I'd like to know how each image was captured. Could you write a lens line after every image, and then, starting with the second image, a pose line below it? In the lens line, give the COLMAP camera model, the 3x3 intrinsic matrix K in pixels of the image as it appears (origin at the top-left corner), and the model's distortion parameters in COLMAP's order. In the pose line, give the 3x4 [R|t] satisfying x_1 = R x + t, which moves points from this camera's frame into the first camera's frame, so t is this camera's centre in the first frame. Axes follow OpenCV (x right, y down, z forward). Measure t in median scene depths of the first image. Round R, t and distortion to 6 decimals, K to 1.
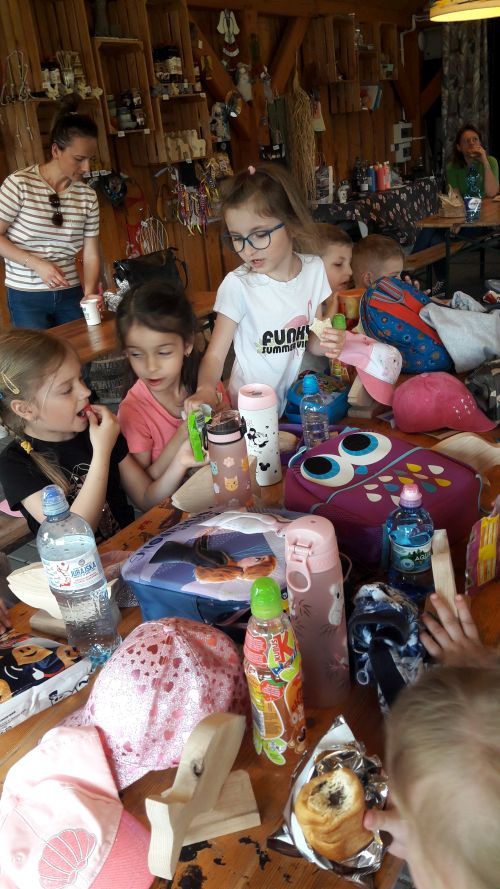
lens RADIAL K [[718.3, 0, 251.5], [0, 718.3, 442.2], [0, 0, 1]] dist [0.006207, 0.001269]
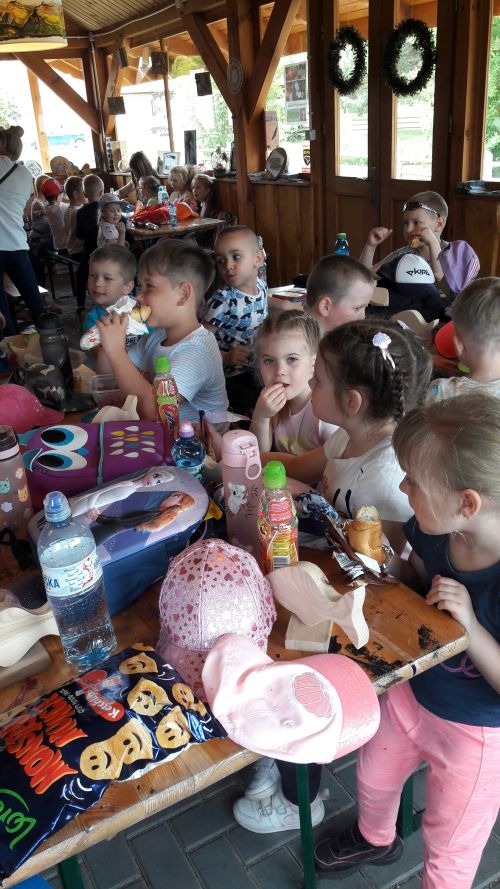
lens RADIAL K [[718.3, 0, 252.3], [0, 718.3, 444.8], [0, 0, 1]] dist [0.006207, 0.001269]
pose [[0.446714, -0.295717, 0.844392, -0.882267], [0.355547, 0.924746, 0.135761, -0.039977], [-0.820995, 0.239575, 0.518239, 0.194009]]
